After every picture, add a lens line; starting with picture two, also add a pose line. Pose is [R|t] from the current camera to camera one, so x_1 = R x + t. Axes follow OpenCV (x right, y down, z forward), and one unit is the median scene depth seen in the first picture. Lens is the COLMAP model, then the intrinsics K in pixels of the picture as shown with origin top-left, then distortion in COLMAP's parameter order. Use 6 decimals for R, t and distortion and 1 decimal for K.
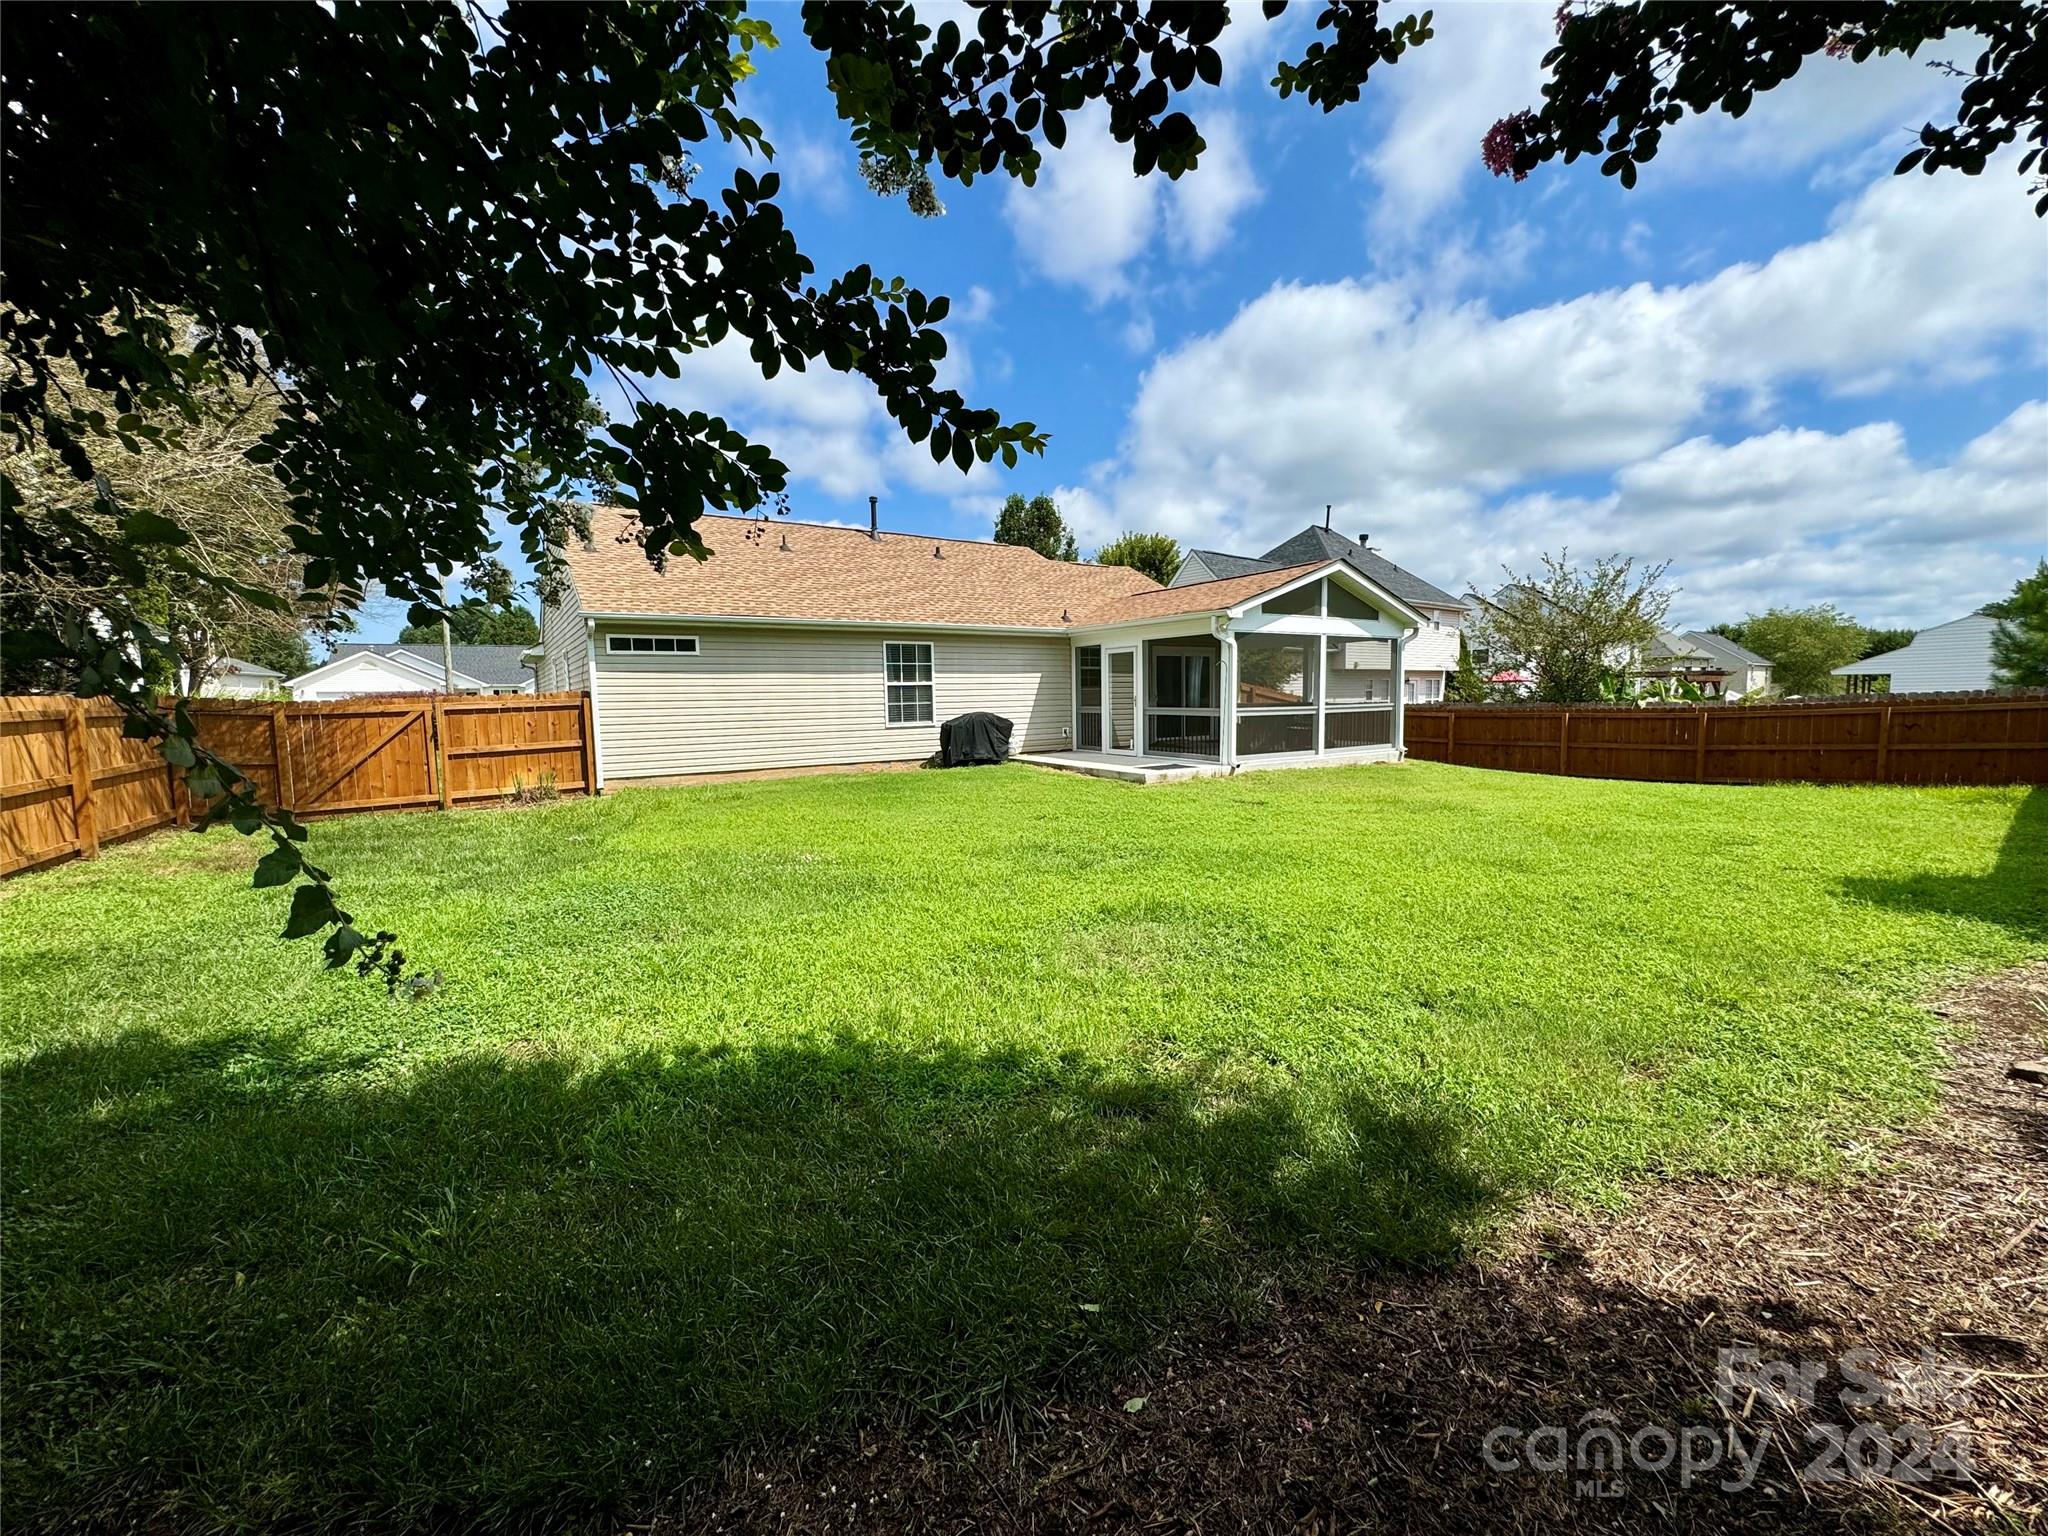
lens RADIAL K [[820.7, 0, 1015.7], [0, 820.7, 762.9], [0, 0, 1]] dist [-0.002204, 0.000286]
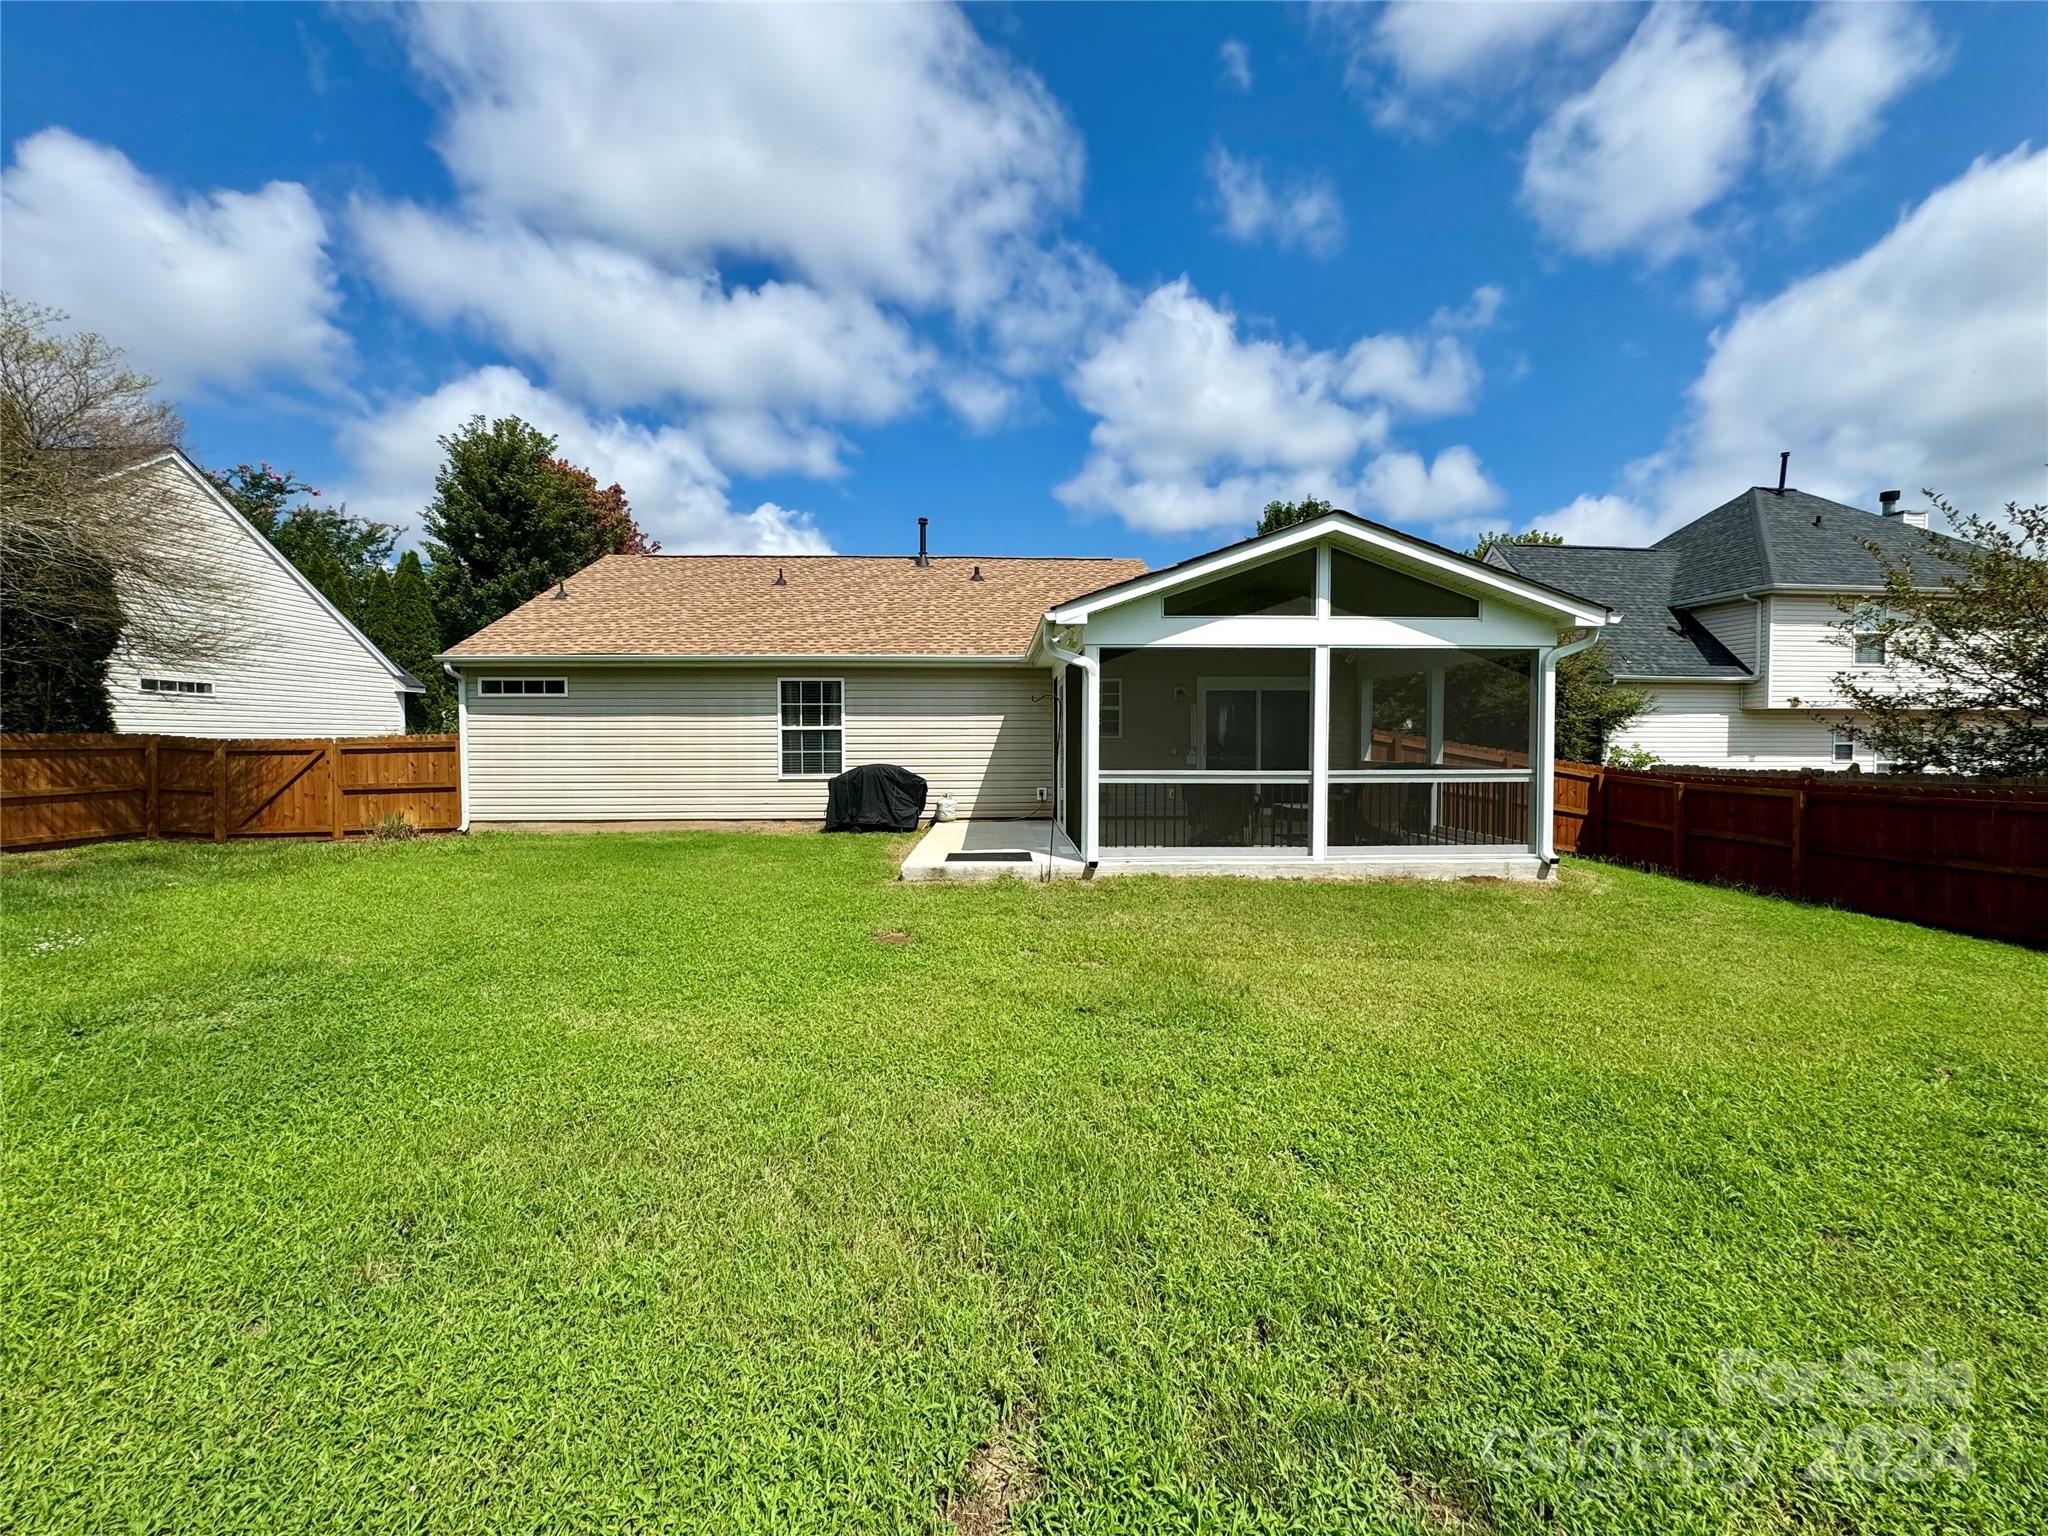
lens RADIAL K [[820.7, 0, 1028.4], [0, 820.7, 774.1], [0, 0, 1]] dist [-0.002204, 0.000286]
pose [[0.854264, 0.034102, -0.518720, 0.494902], [-0.055547, 0.998121, -0.025859, -0.040520], [0.516863, 0.050904, 0.854553, 0.402875]]
